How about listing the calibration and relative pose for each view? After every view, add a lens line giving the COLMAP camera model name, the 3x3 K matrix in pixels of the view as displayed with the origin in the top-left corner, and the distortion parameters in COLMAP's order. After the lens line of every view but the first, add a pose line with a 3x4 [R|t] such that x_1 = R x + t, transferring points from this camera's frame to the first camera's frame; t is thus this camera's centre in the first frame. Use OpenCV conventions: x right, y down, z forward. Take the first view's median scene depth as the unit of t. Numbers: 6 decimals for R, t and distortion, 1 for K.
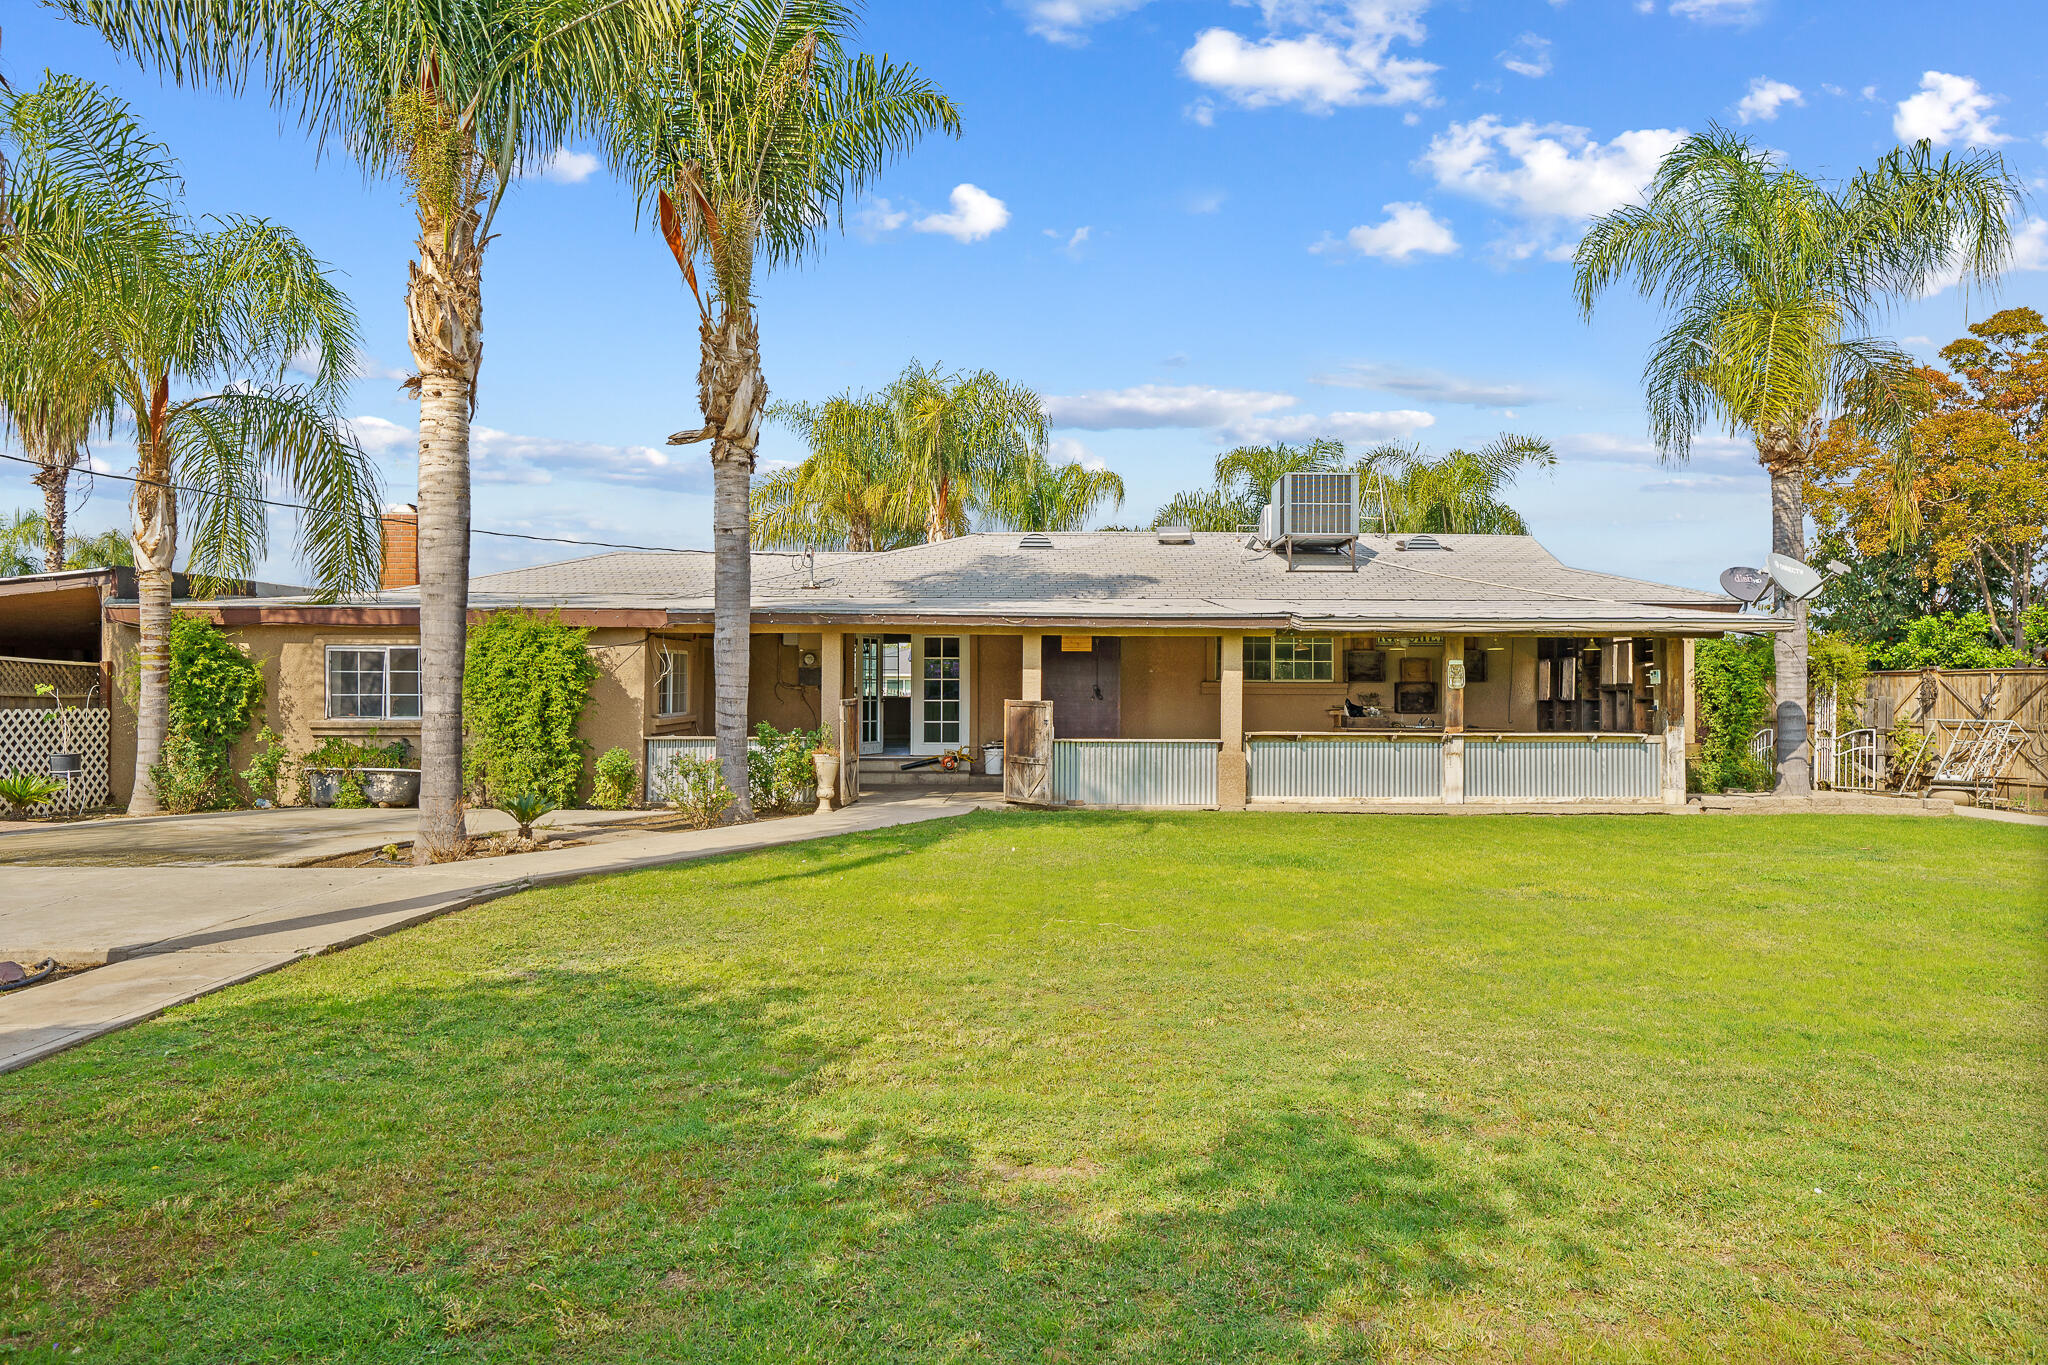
lens RADIAL K [[1305.5, 0, 1024.0], [0, 1305.5, 682.5], [0, 0, 1]] dist [-0.002384, -0.000293]
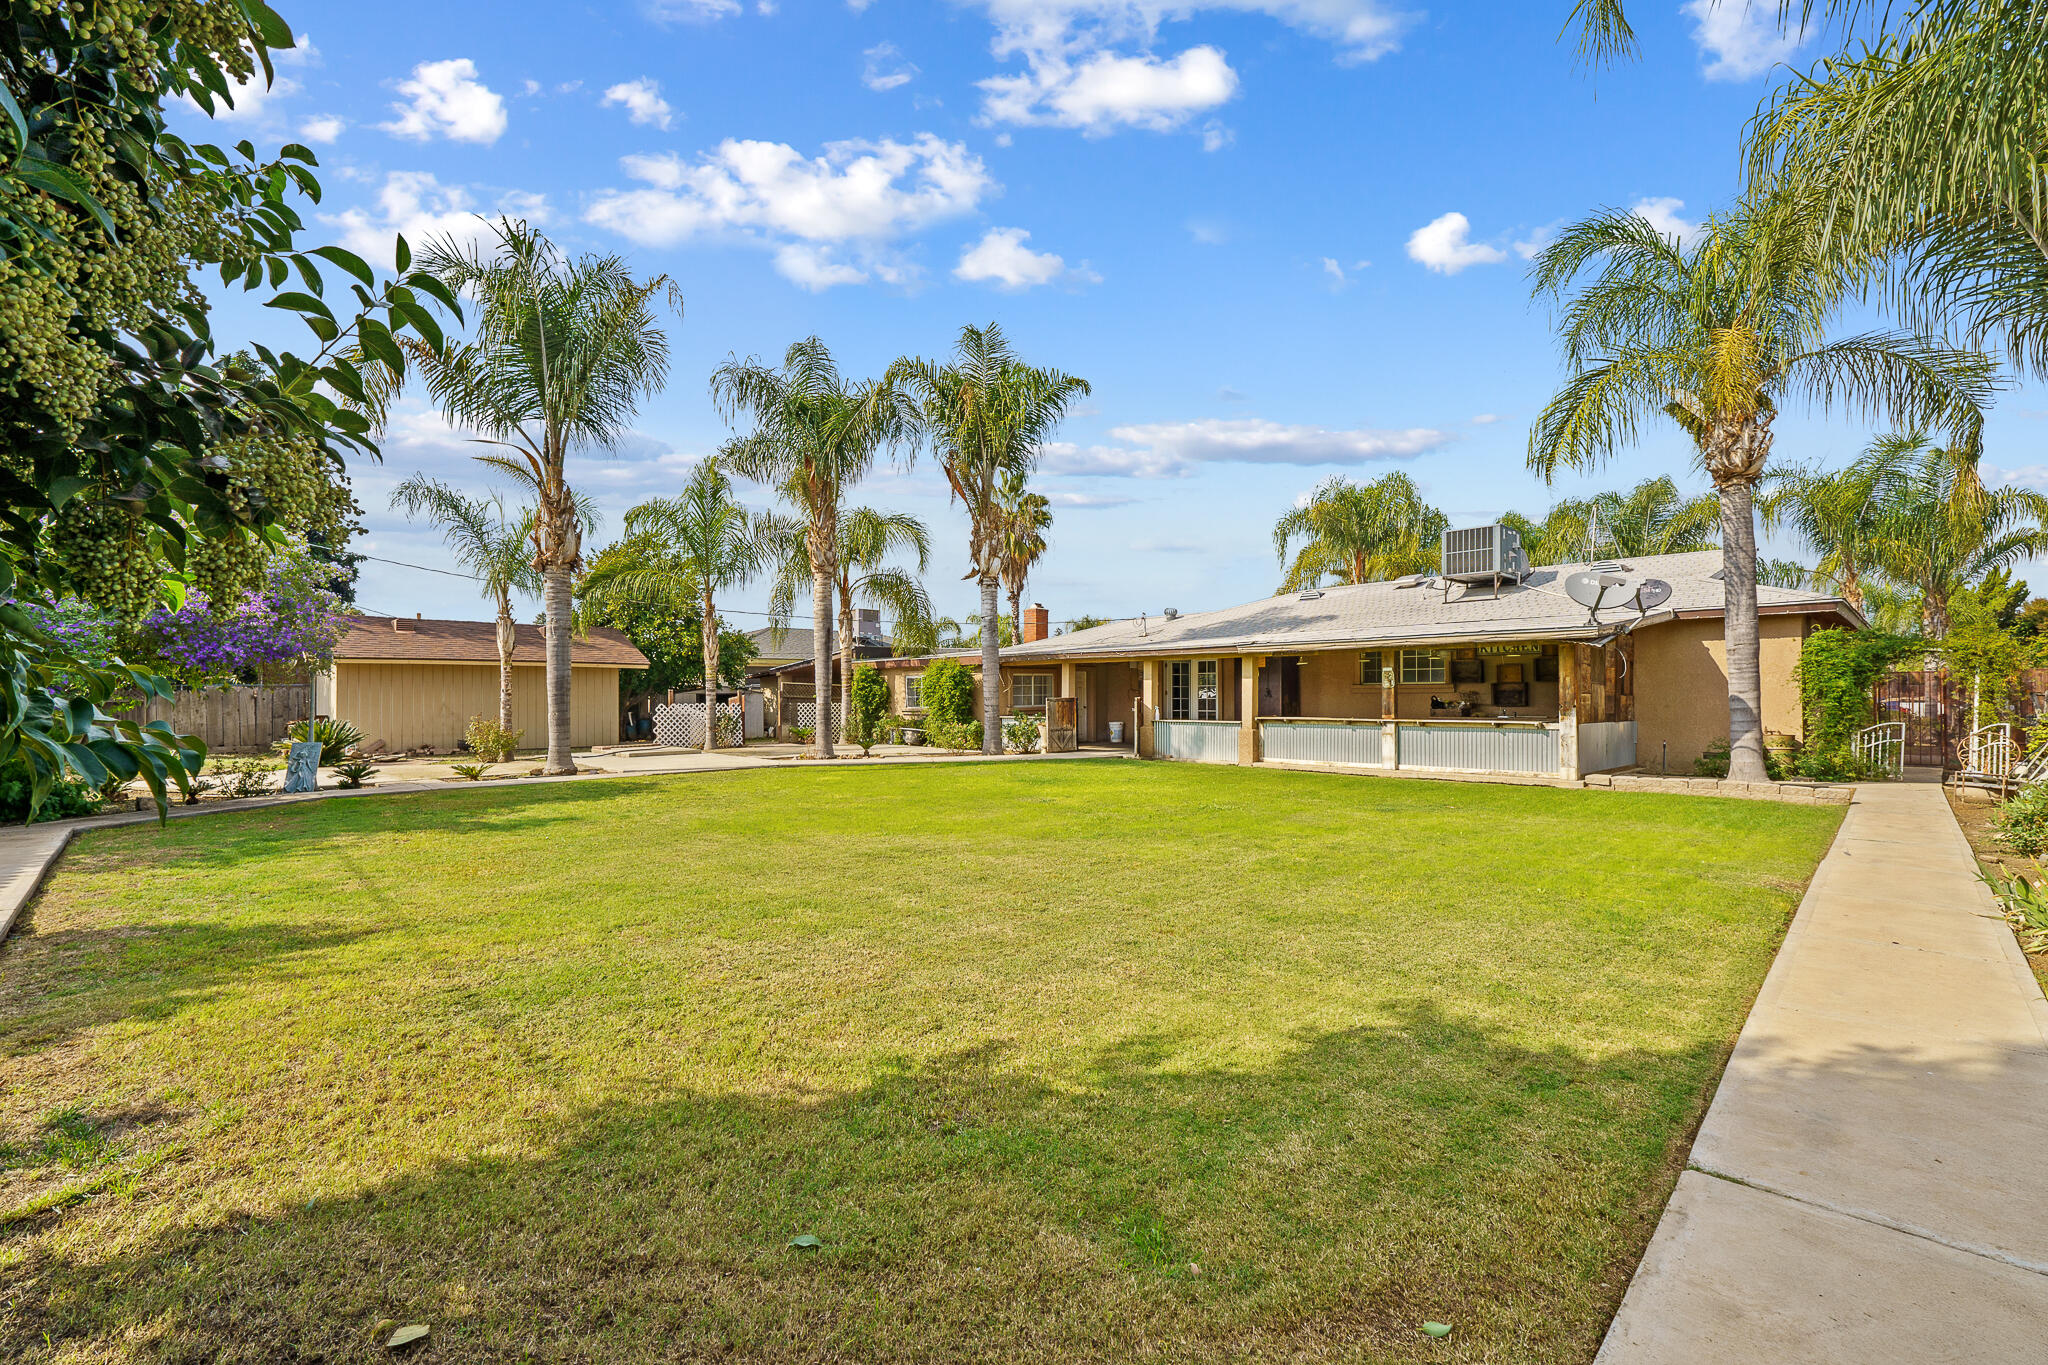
lens RADIAL K [[884.3, 0, 1027.9], [0, 884.3, 683.1], [0, 0, 1]] dist [0.006070, -0.000236]
pose [[0.676184, -0.018679, -0.736496, 0.768762], [0.014317, 0.999823, -0.012214, 0.005627], [0.736594, -0.002285, 0.676332, 0.065770]]
